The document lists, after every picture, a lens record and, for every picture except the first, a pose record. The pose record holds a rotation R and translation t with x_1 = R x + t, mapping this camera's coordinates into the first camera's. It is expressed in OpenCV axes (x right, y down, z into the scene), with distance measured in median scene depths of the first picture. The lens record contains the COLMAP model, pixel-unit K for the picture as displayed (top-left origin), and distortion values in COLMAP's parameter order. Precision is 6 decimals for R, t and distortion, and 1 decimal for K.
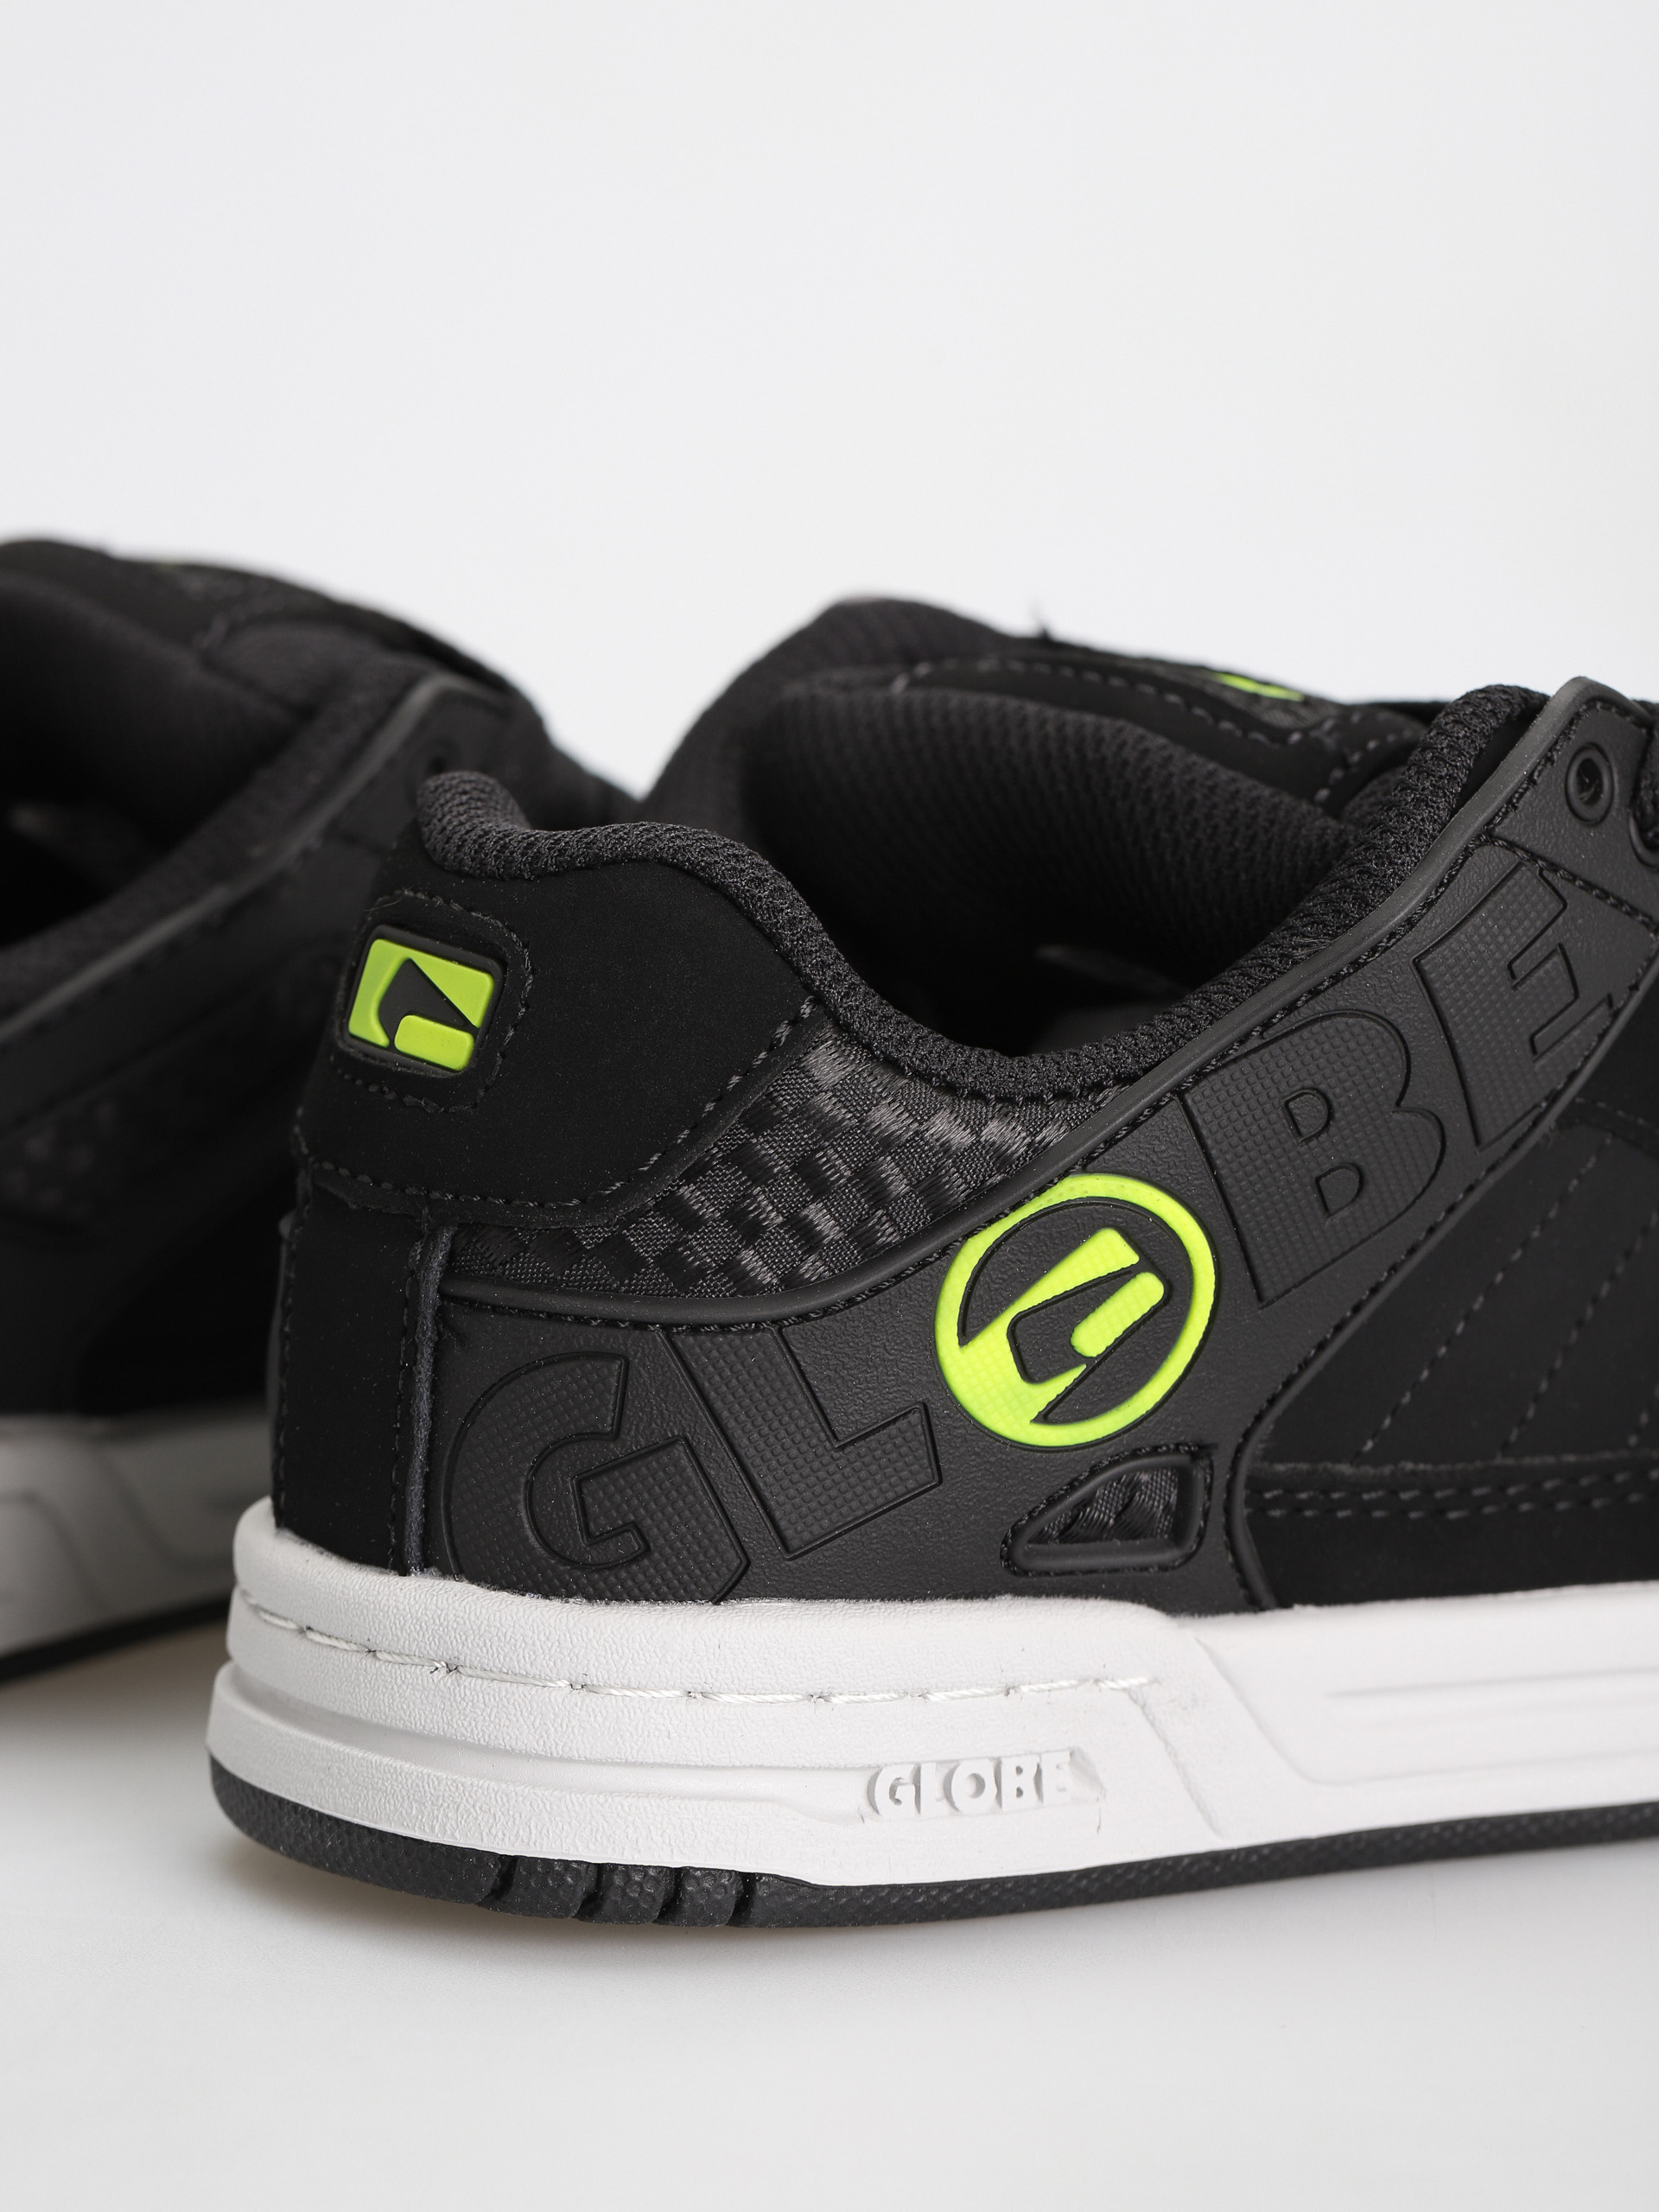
lens RADIAL K [[6177.7, 0, 829.5], [0, 6177.7, 1106.0], [0, 0, 1]] dist [-0.191652, 0.009821]
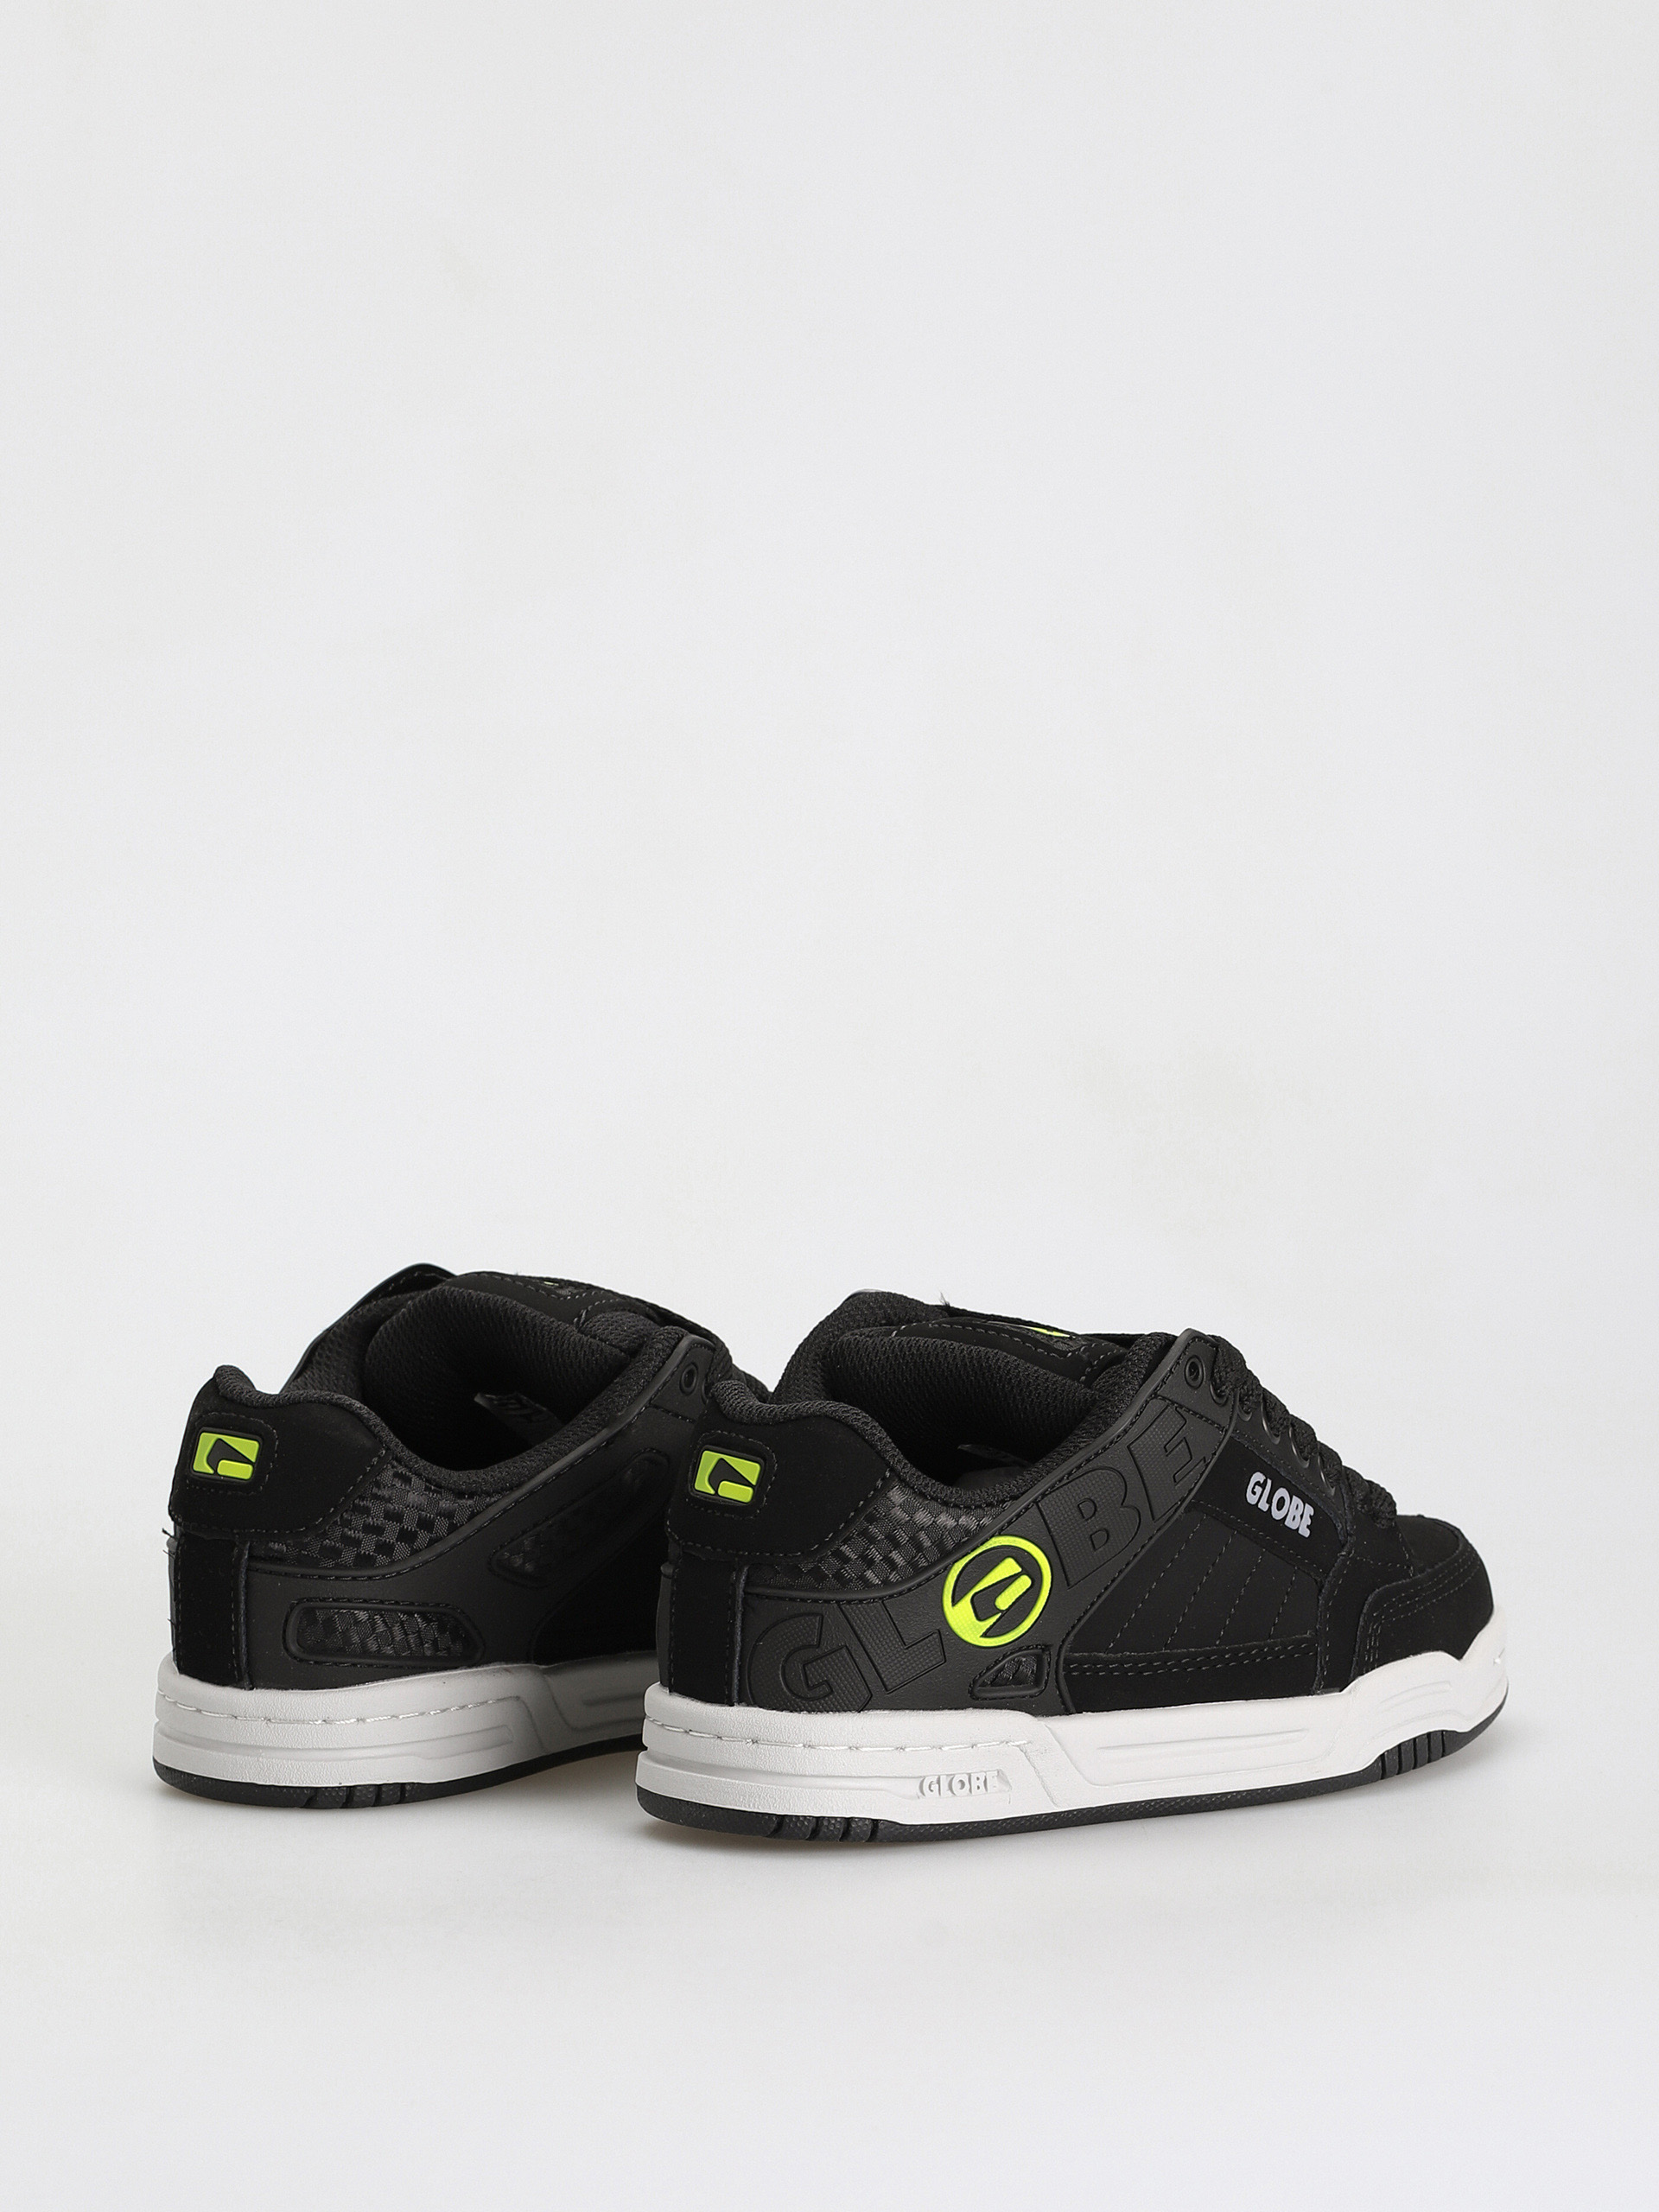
lens RADIAL K [[6244.1, 0, 829.5], [0, 6244.1, 1106.0], [0, 0, 1]] dist [-0.619343, 0.257016]
pose [[0.995722, -0.025671, 0.088767, -0.242620], [0.032305, 0.996726, -0.074121, 0.021656], [-0.086573, 0.076671, 0.993291, -1.483989]]
